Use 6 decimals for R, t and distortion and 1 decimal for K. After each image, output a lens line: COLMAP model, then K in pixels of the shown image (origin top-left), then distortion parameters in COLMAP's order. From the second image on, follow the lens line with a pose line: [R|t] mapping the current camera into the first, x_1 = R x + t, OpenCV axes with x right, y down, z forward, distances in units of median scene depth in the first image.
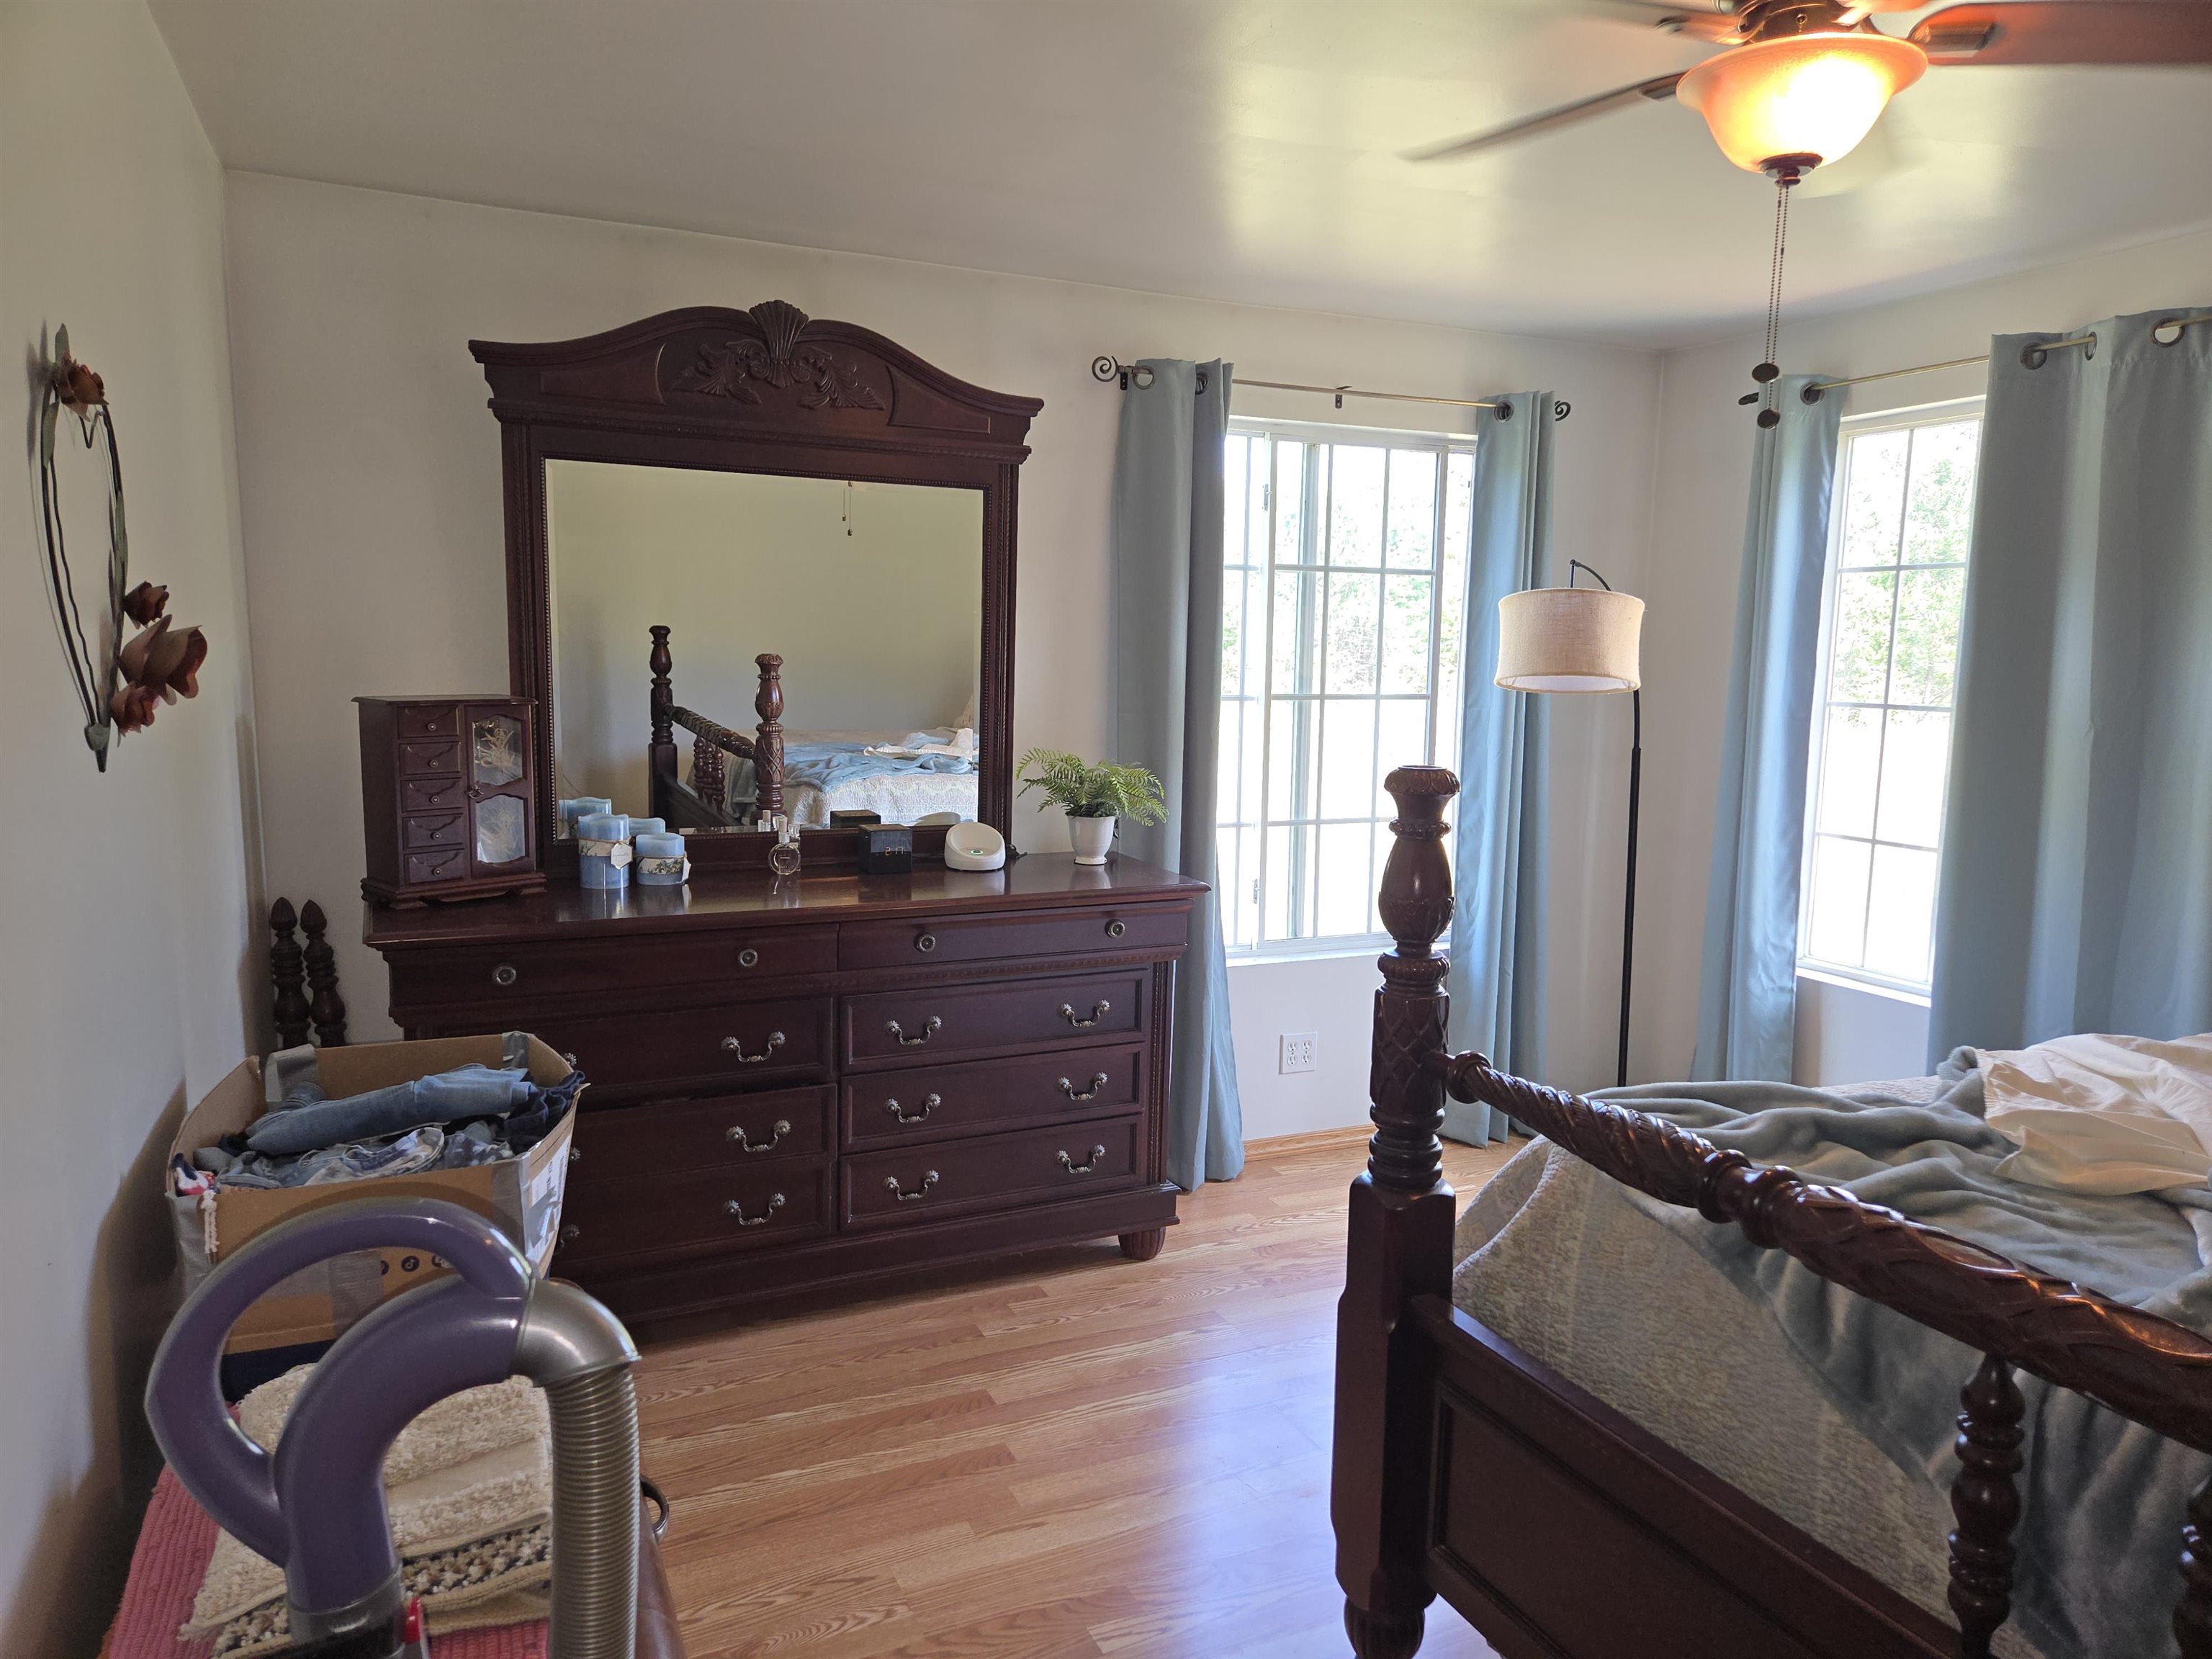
lens RADIAL K [[1473.5, 0, 1100.0], [0, 1473.5, 841.9], [0, 0, 1]] dist [0.068200, -0.056046]
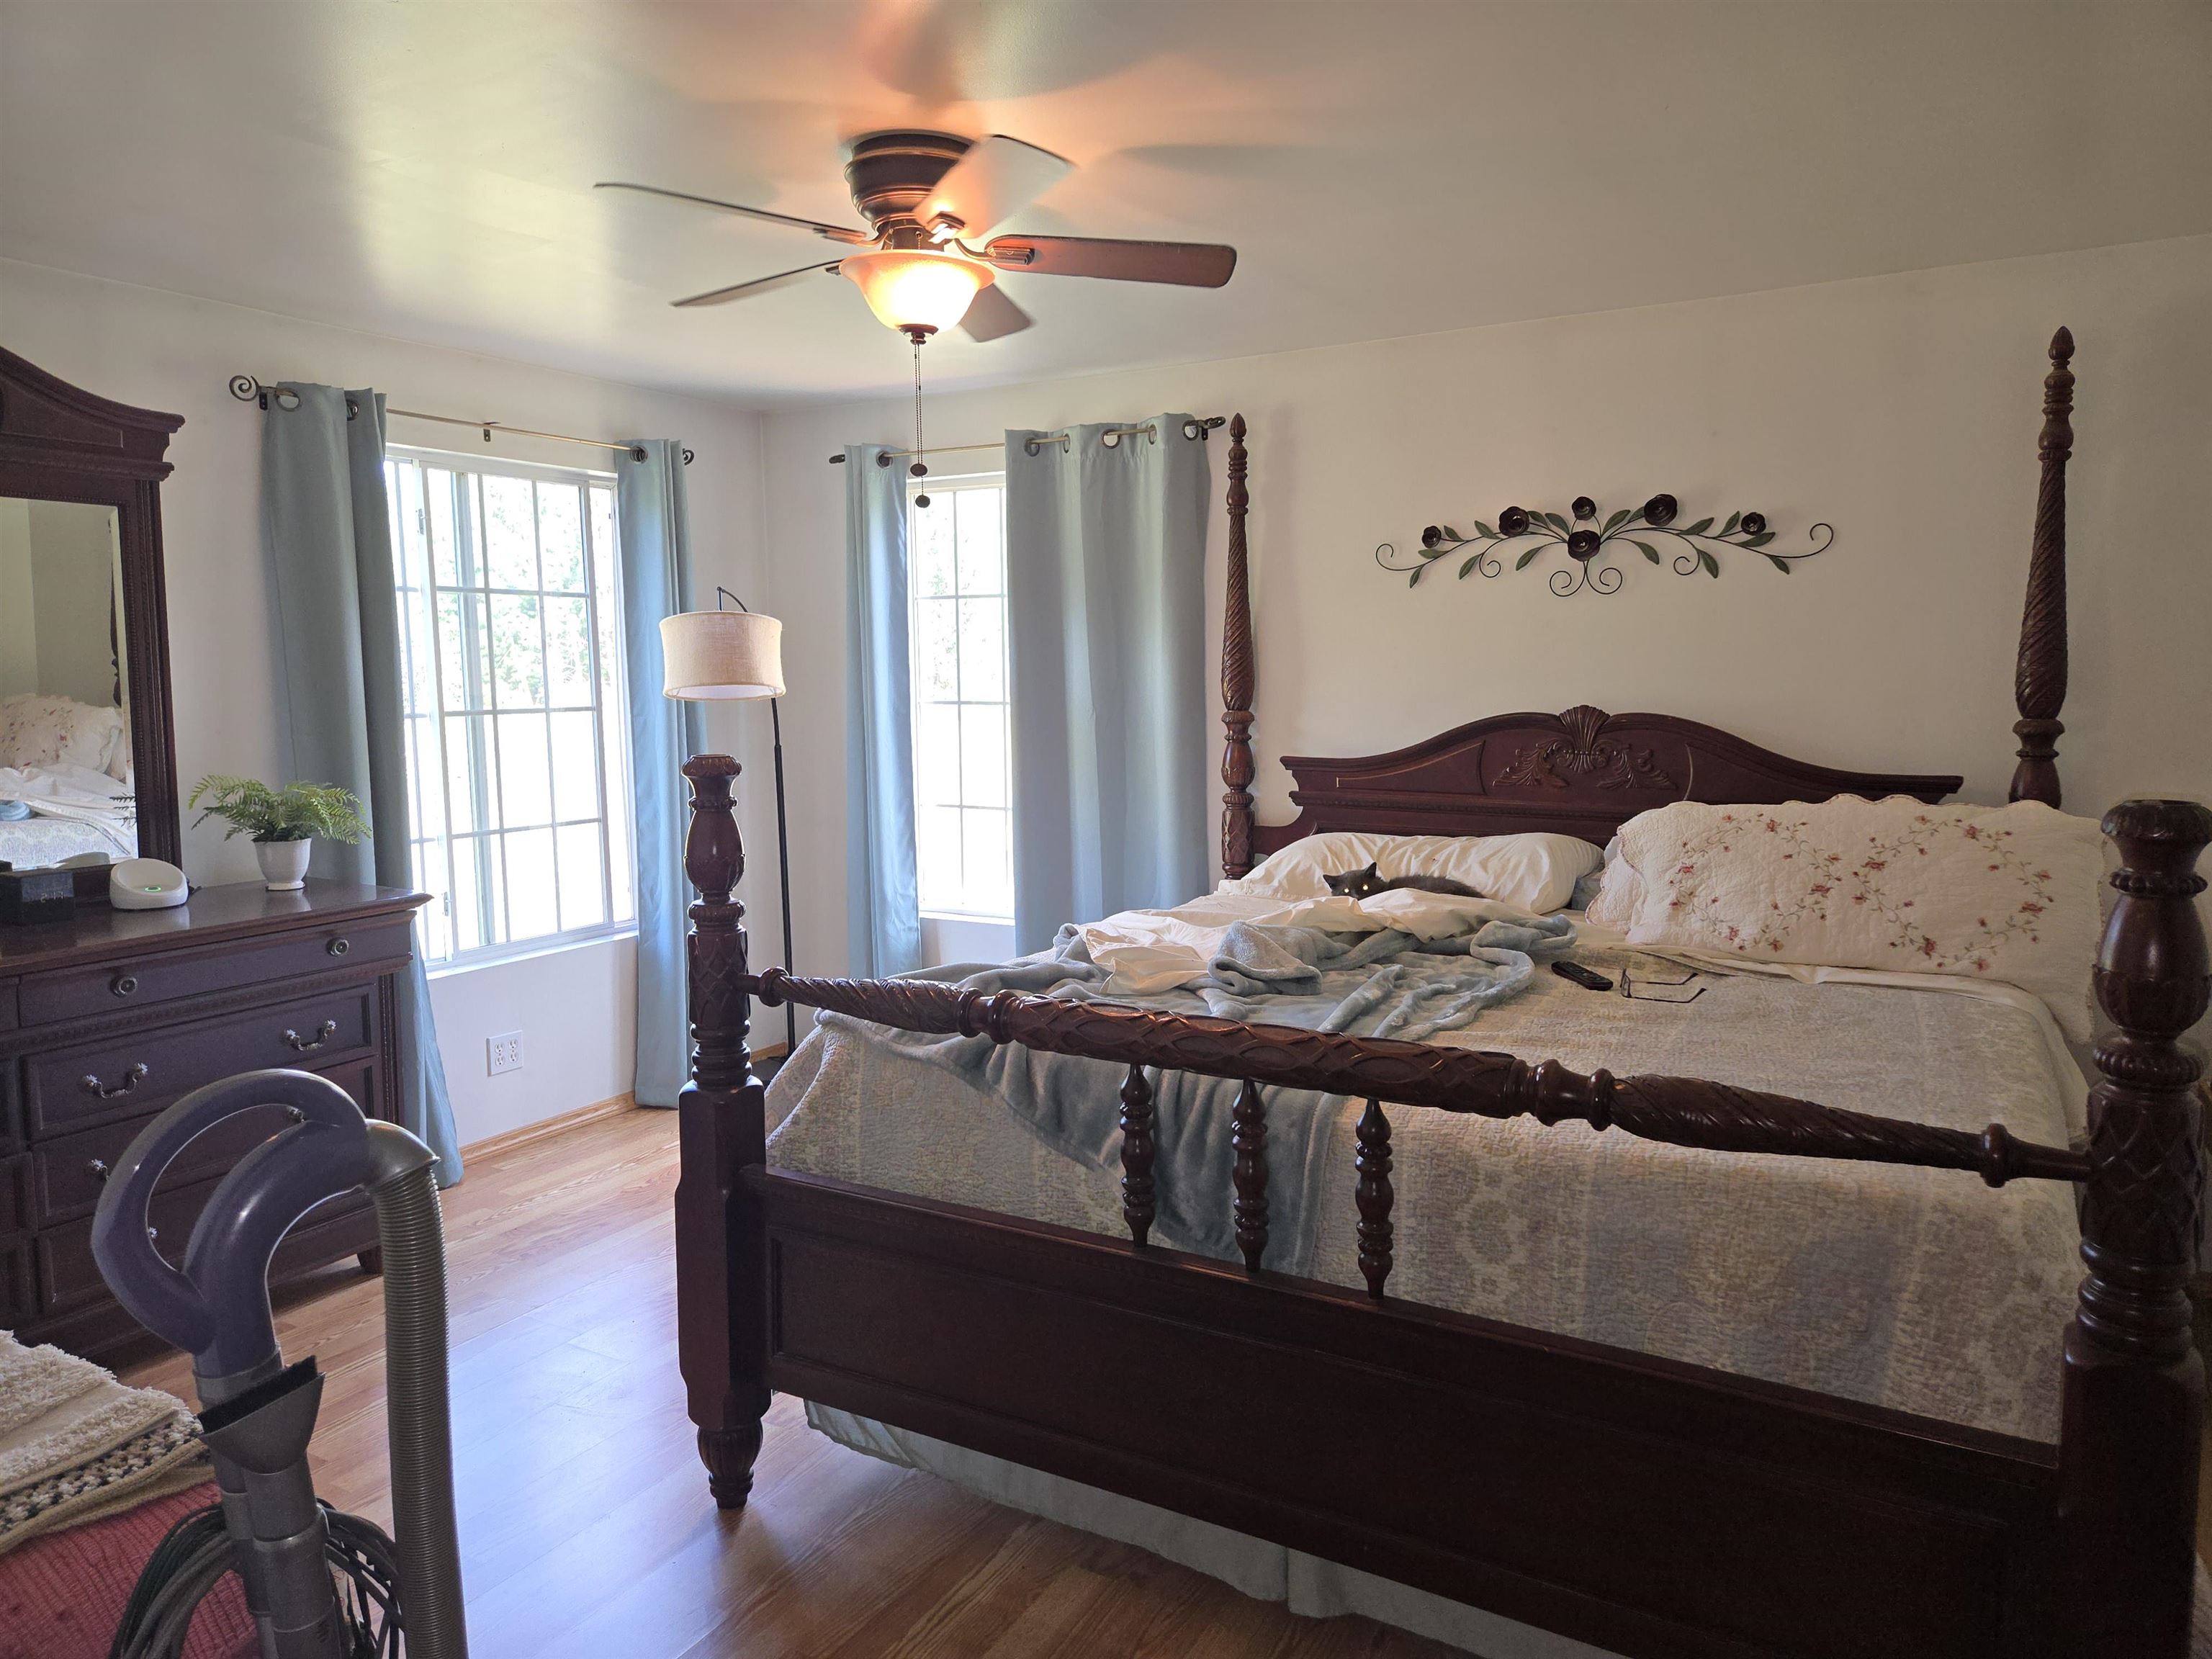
lens RADIAL K [[1472.4, 0, 1122.1], [0, 1472.4, 836.5], [0, 0, 1]] dist [0.057115, -0.047909]
pose [[0.805684, -0.092412, 0.585092, -0.141223], [0.099883, 0.994806, 0.019583, 0.016747], [-0.583863, 0.042664, 0.810730, -0.138605]]
